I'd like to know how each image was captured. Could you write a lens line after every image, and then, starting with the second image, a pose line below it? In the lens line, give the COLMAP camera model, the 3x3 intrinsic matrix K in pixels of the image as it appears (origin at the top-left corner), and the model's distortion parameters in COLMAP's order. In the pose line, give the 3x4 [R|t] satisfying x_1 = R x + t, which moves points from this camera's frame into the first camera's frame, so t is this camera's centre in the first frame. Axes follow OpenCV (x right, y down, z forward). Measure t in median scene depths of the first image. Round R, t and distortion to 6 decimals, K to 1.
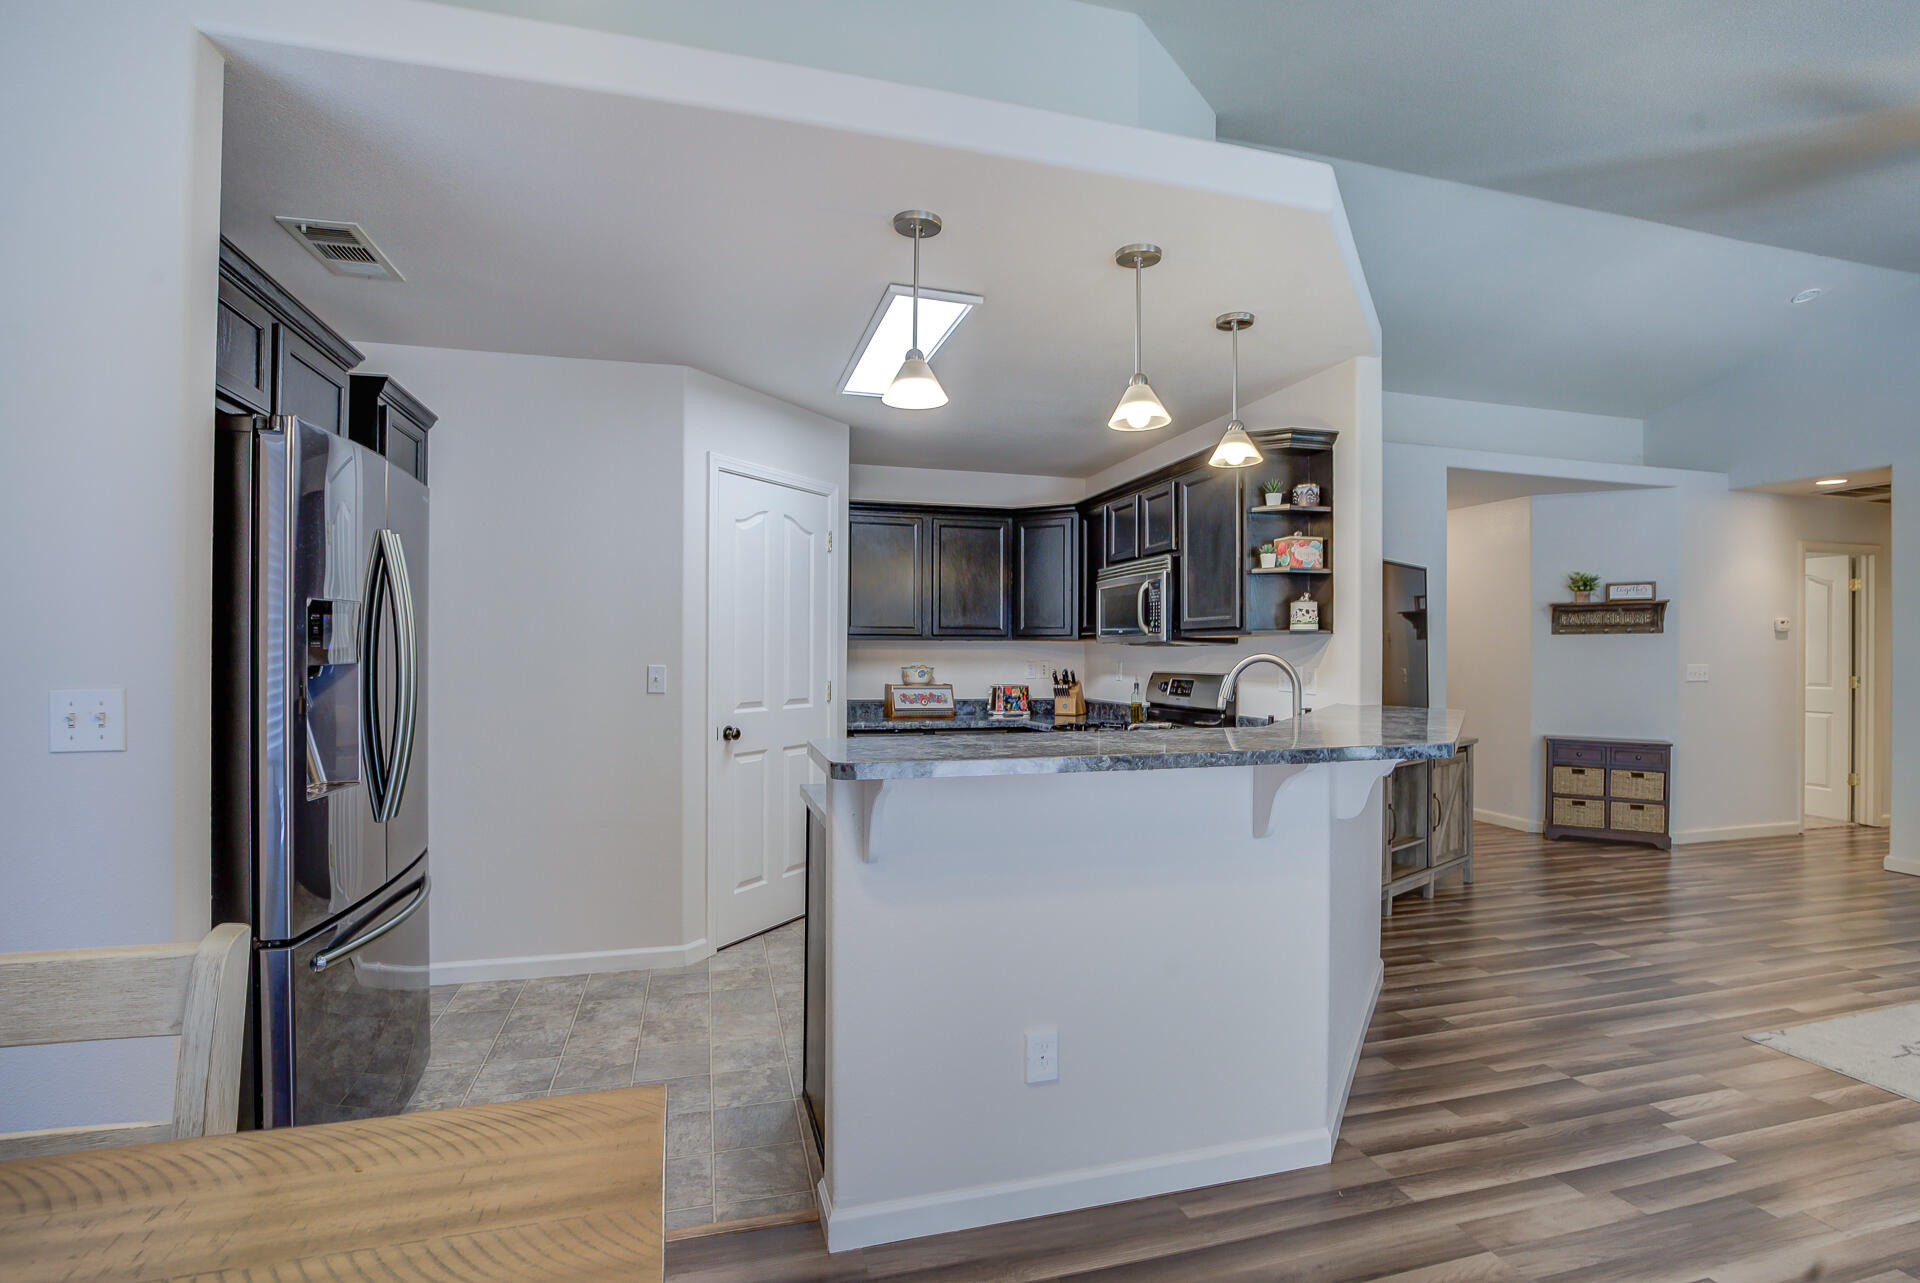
lens RADIAL K [[875.7, 0, 1021.4], [0, 875.7, 642.5], [0, 0, 1]] dist [-0.012345, 0.000224]
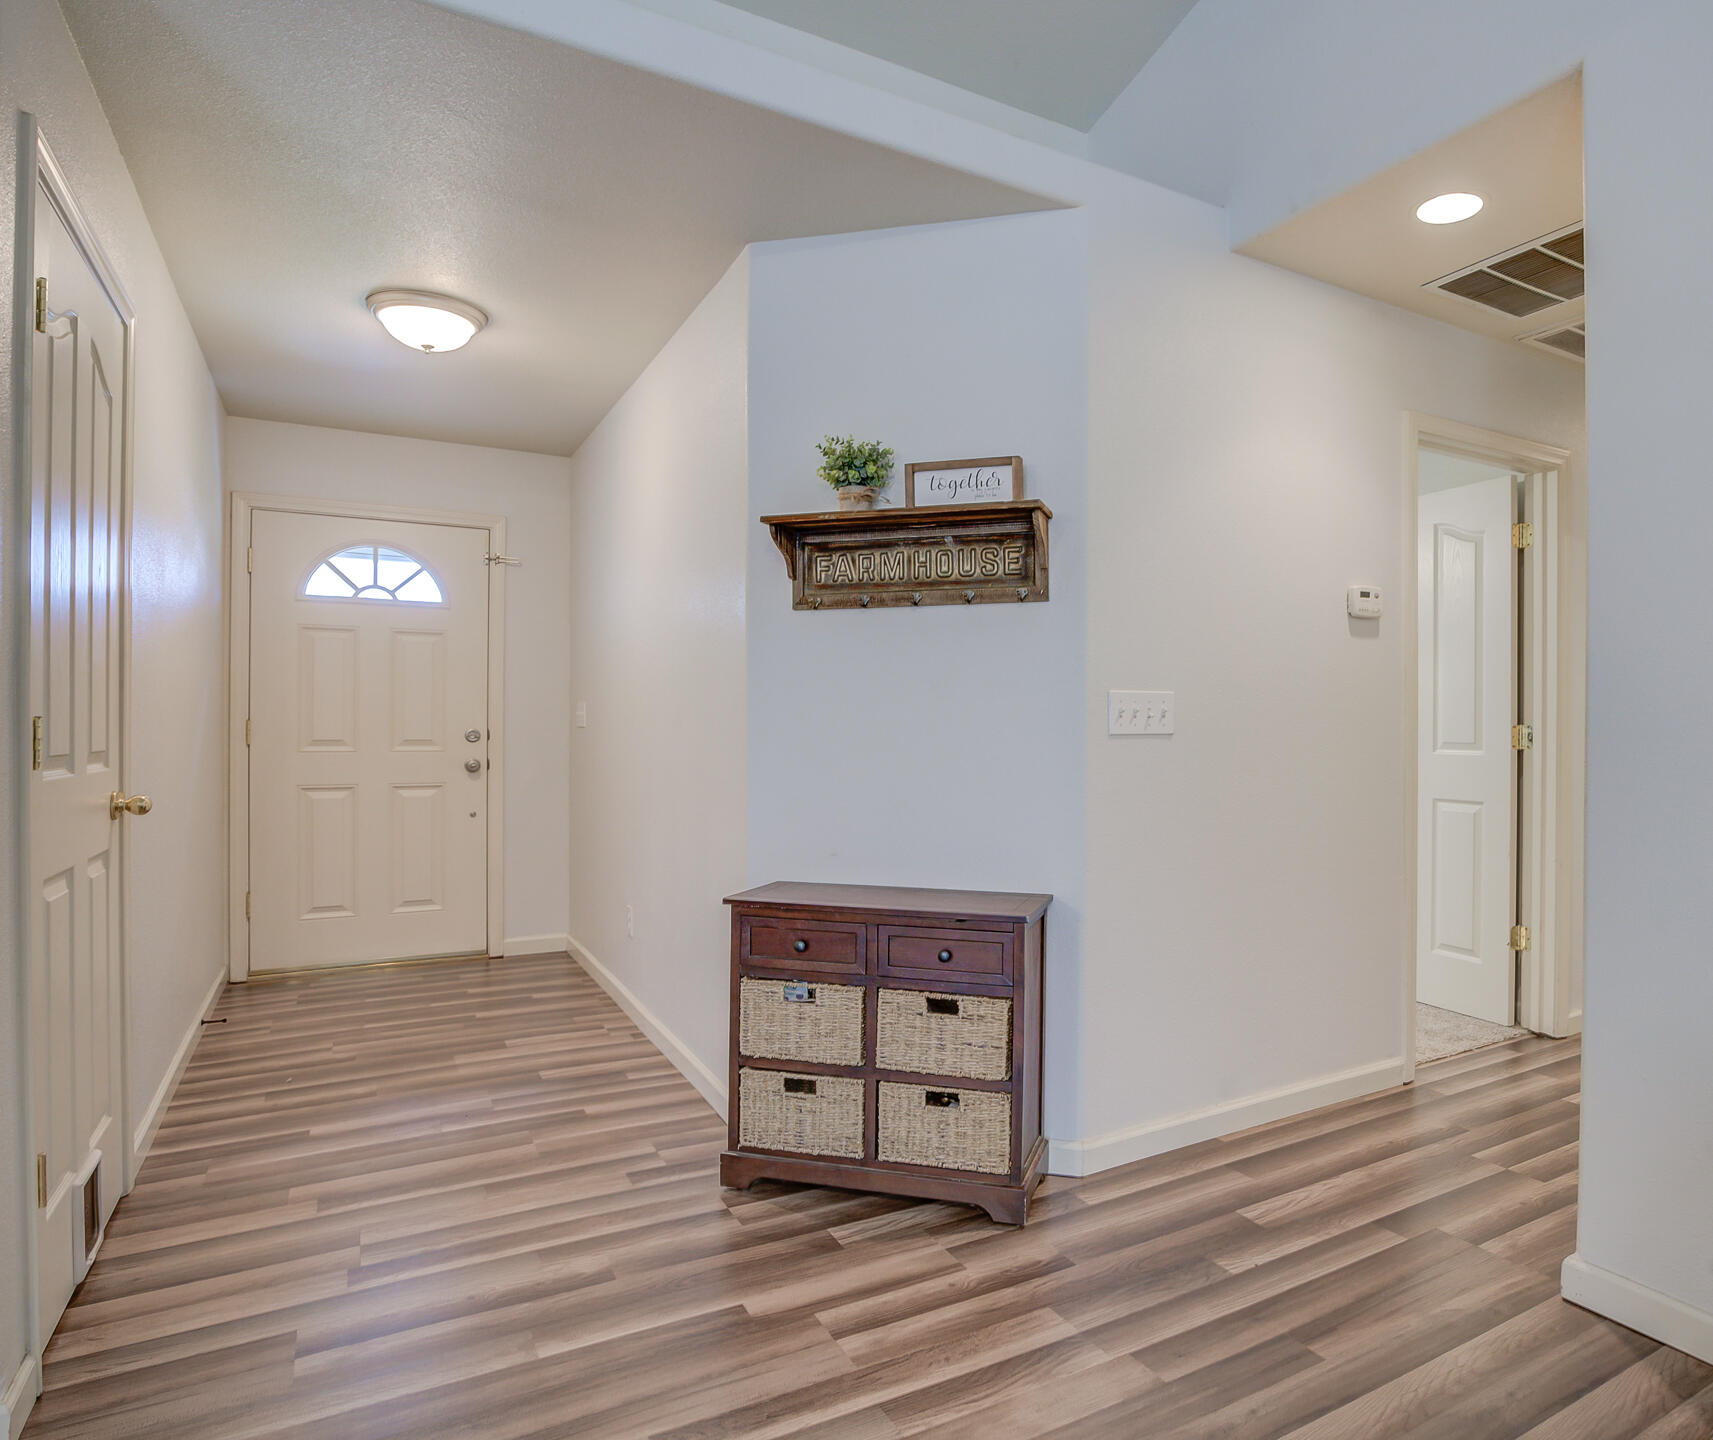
lens RADIAL K [[1046.9, 0, 856.5], [0, 1046.9, 720.0], [0, 0, 1]] dist [-0.033827, 0.000331]
pose [[0.985487, -0.001993, 0.169737, 0.761450], [0.000691, 0.999970, 0.007733, 0.046245], [-0.169747, -0.007504, 0.985459, 0.757698]]
